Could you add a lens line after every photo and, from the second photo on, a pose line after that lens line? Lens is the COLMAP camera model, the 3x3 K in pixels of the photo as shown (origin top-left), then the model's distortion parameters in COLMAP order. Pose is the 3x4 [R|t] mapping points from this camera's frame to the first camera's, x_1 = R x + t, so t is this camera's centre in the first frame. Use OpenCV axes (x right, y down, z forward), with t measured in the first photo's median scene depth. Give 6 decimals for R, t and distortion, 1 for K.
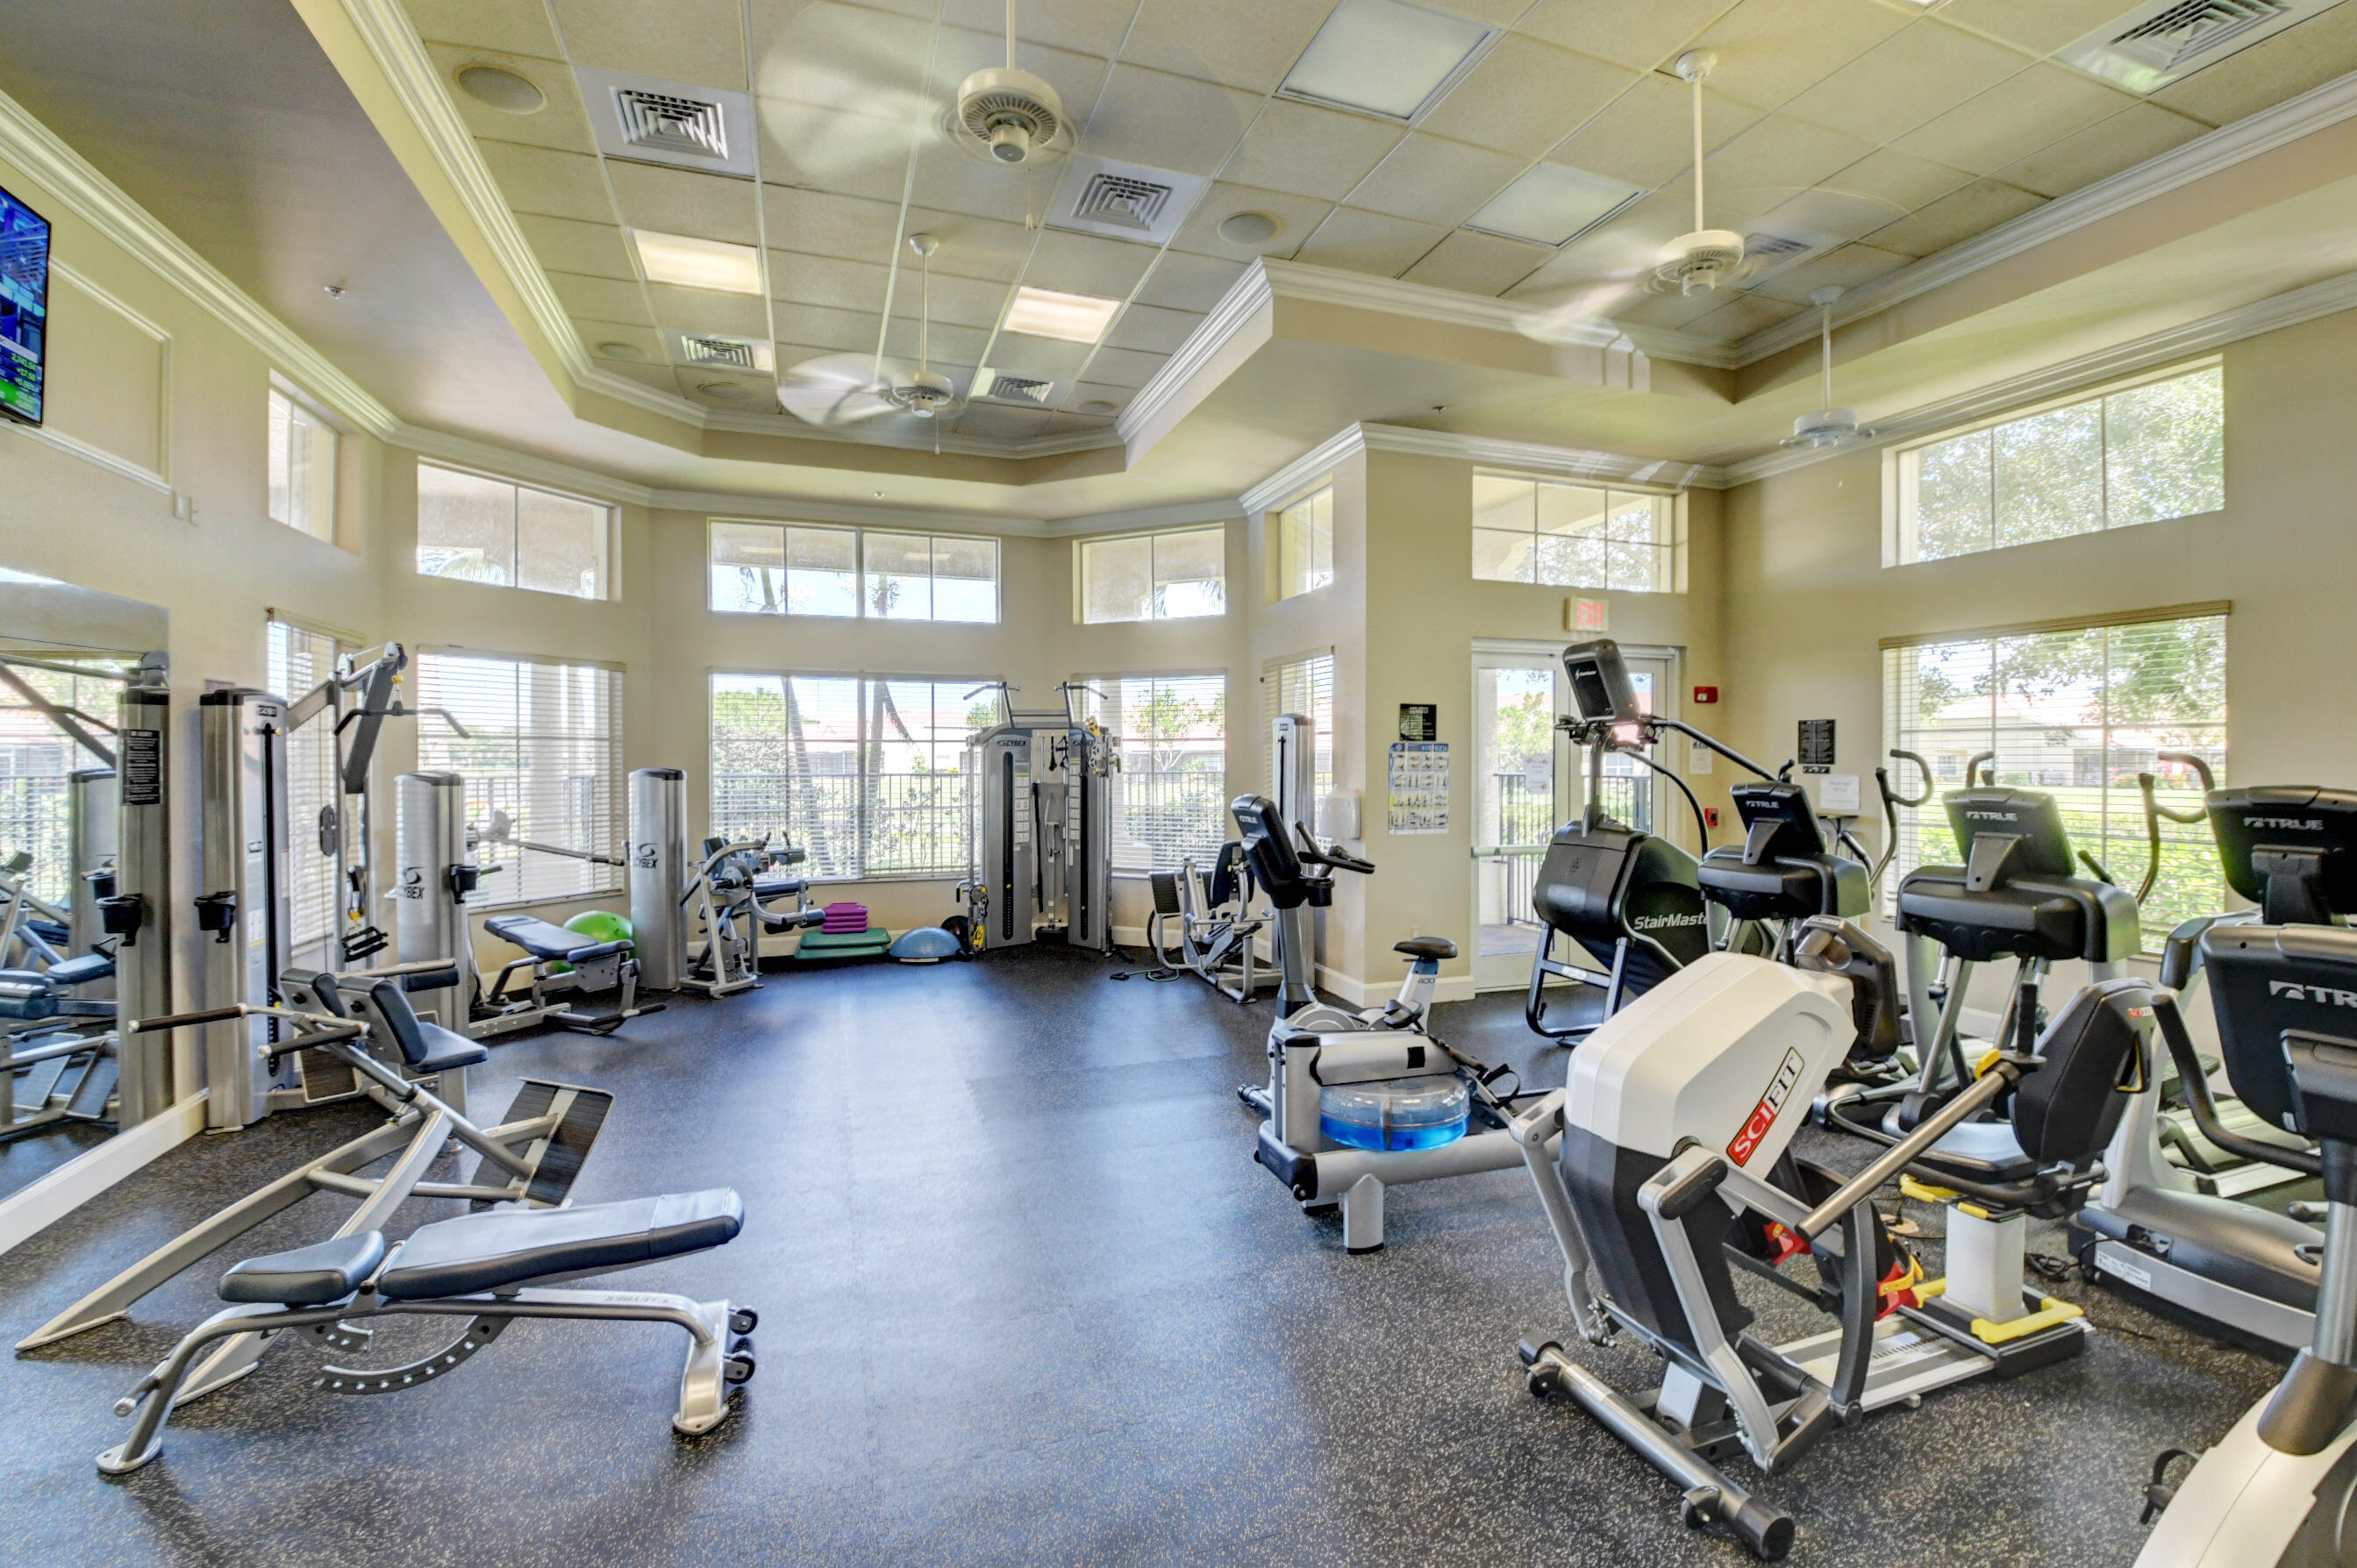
lens RADIAL K [[1029.9, 0, 1188.0], [0, 1029.9, 773.9], [0, 0, 1]] dist [0.011536, -0.020781]
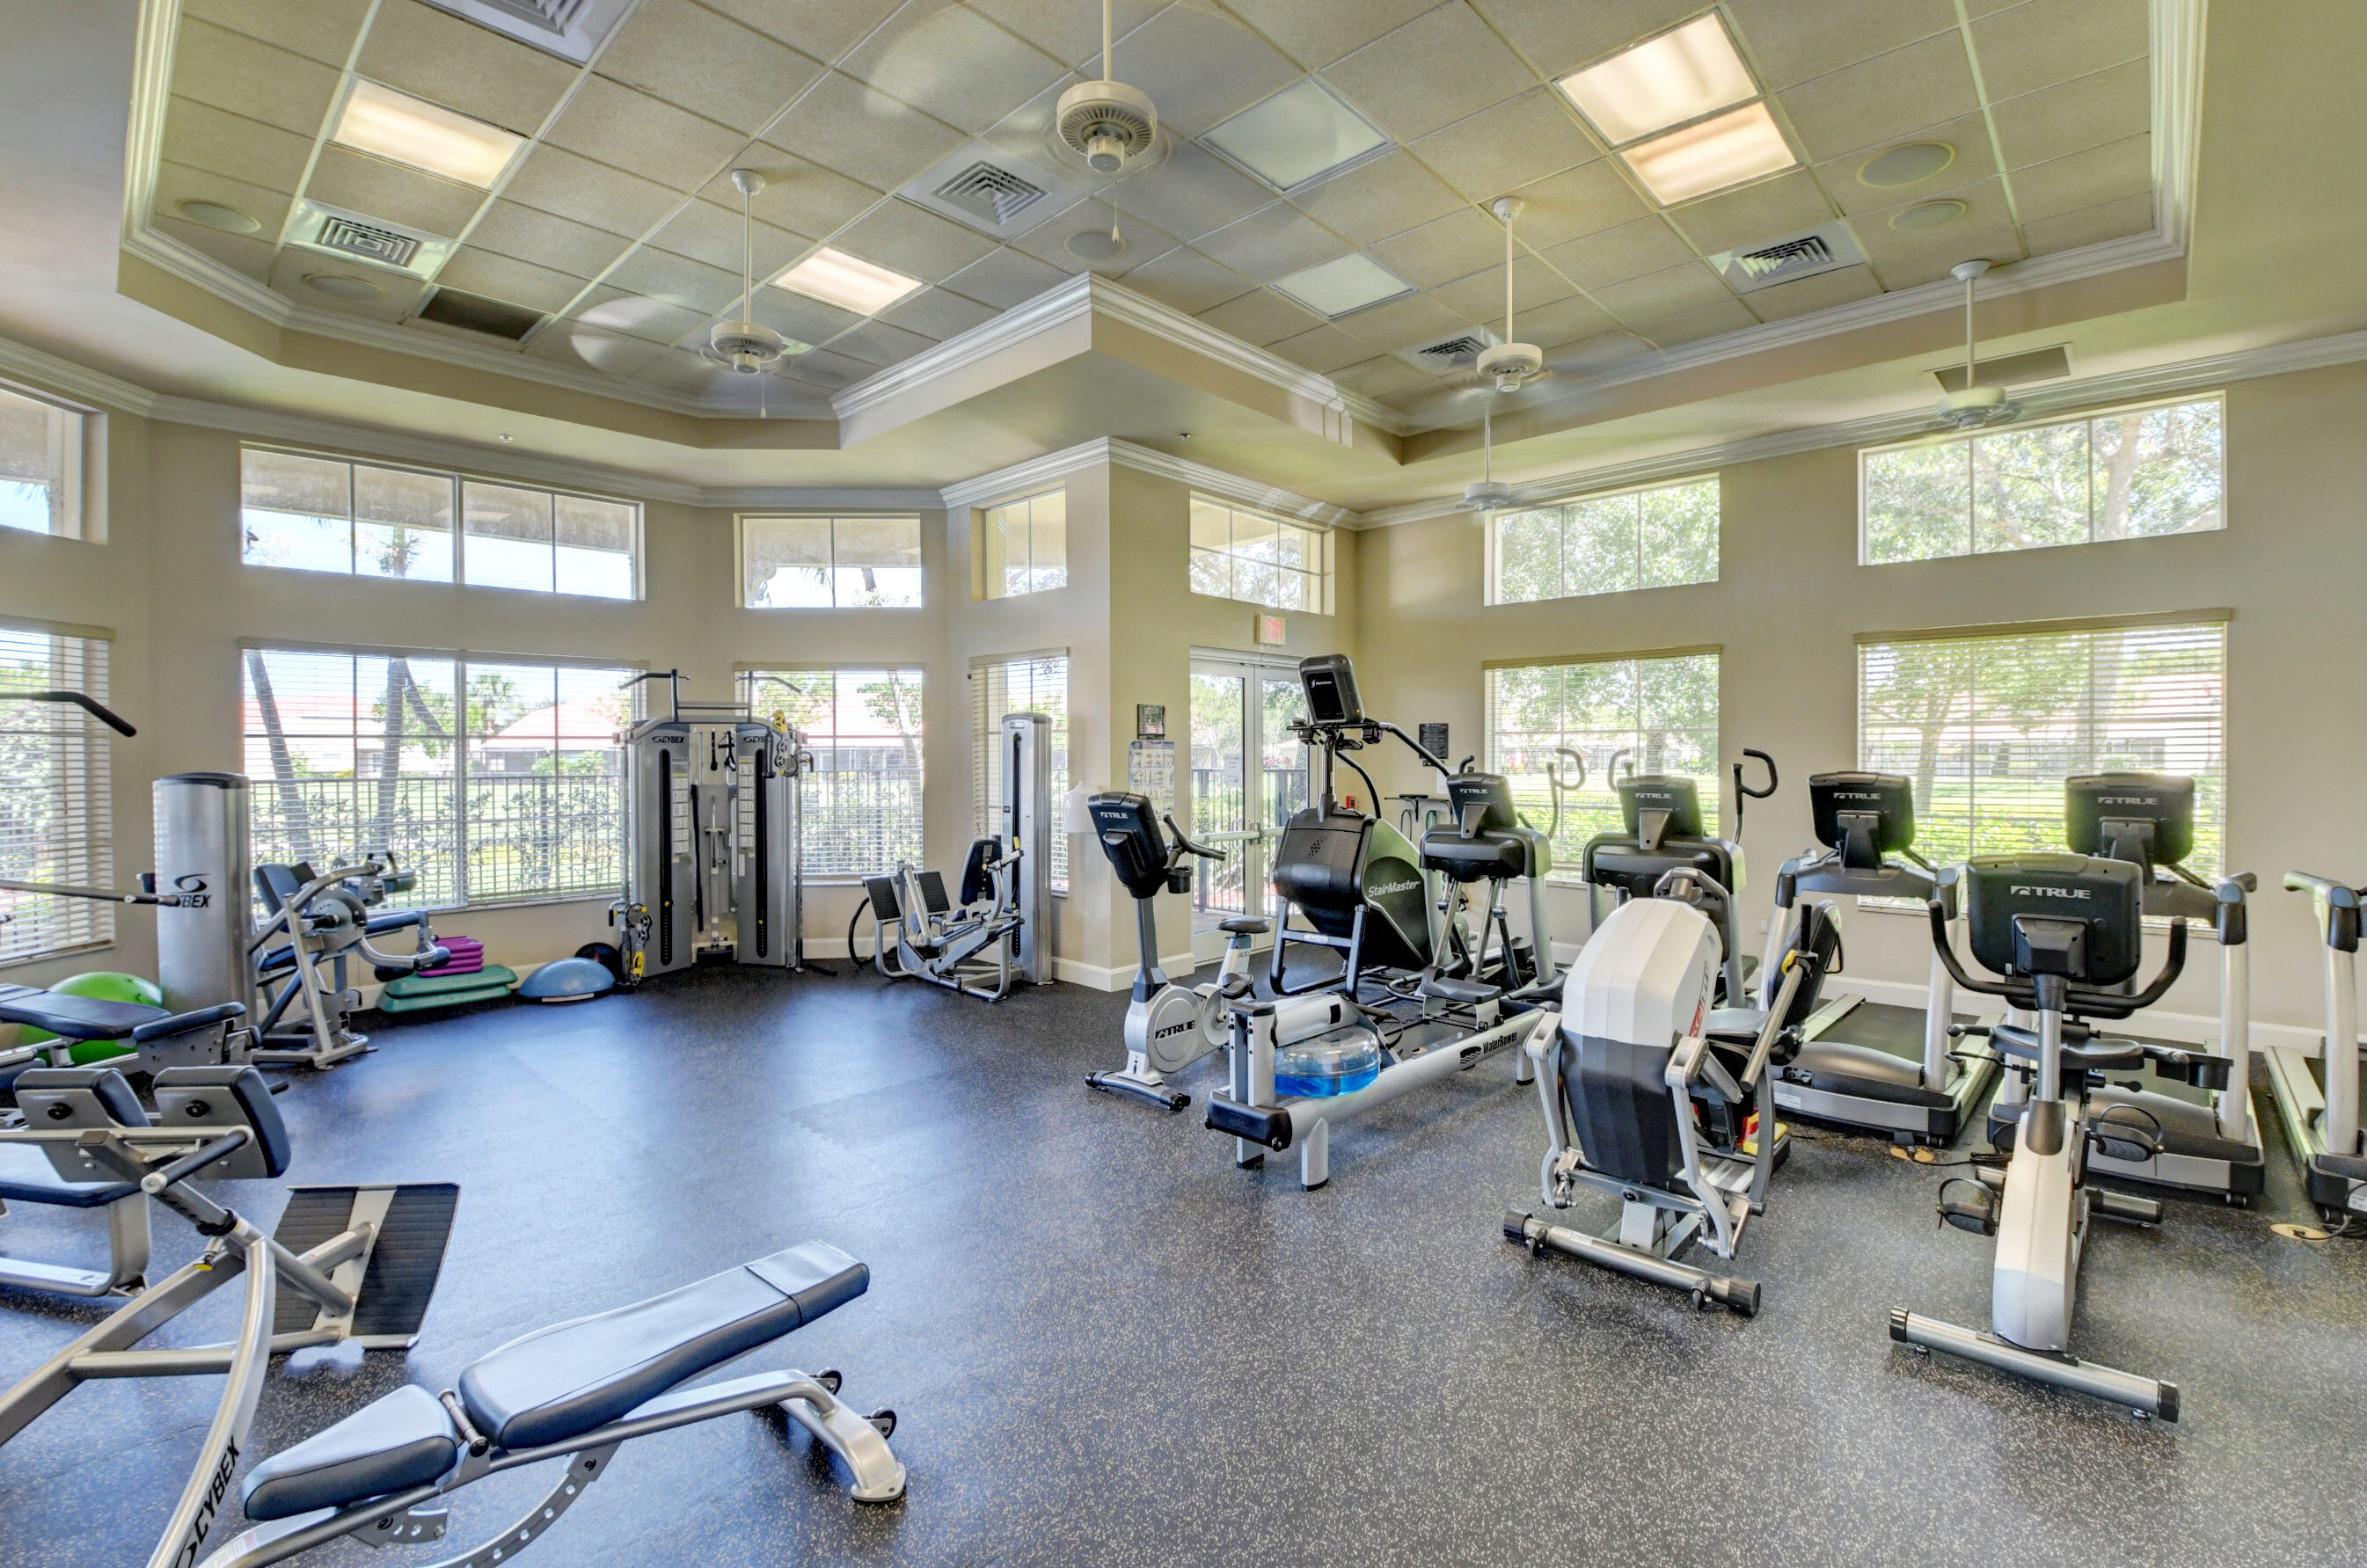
lens RADIAL K [[1034.3, 0, 1177.3], [0, 1034.3, 772.4], [0, 0, 1]] dist [0.023154, -0.035610]
pose [[0.889534, -0.011055, 0.456736, -0.242423], [0.010320, 0.999938, 0.004102, -0.001784], [-0.456753, 0.001065, 0.889593, 0.023988]]
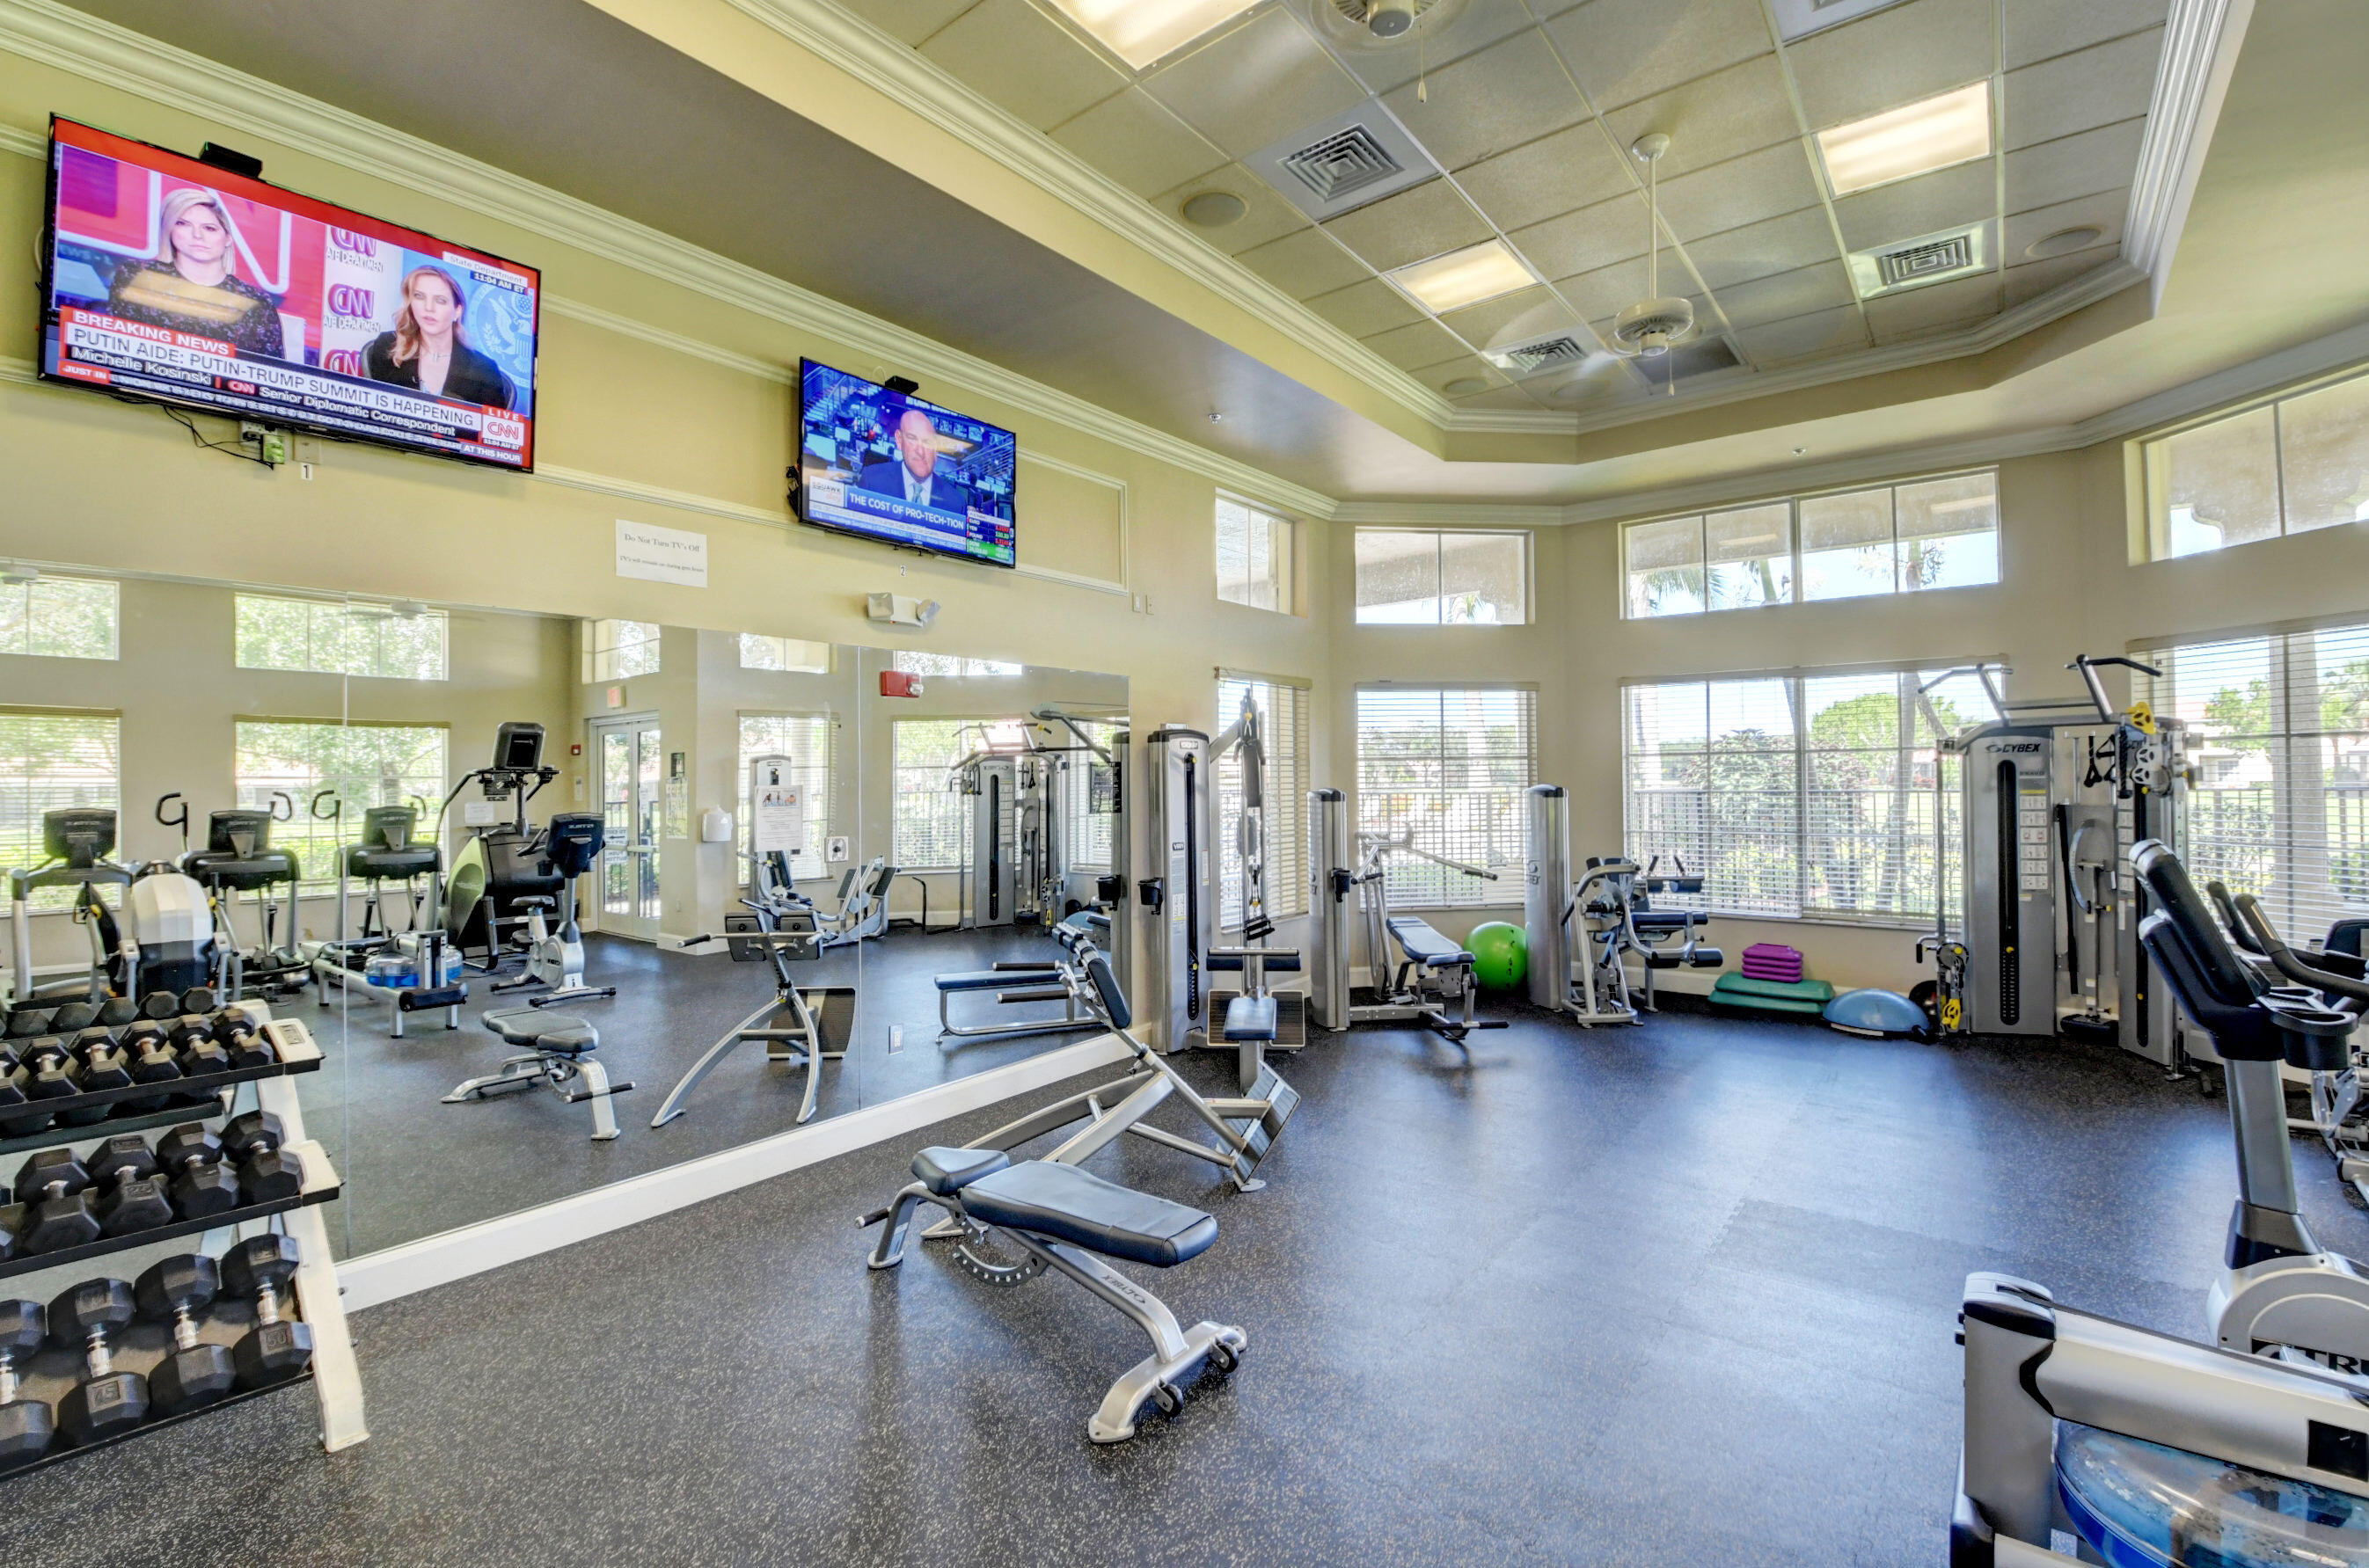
lens RADIAL K [[1035.1, 0, 1178.3], [0, 1035.1, 772.4], [0, 0, 1]] dist [0.023154, -0.035610]
pose [[0.536885, -0.011360, -0.843579, 0.154713], [0.000670, 0.999915, -0.013038, -0.005457], [0.843655, 0.006434, 0.536847, 0.170025]]
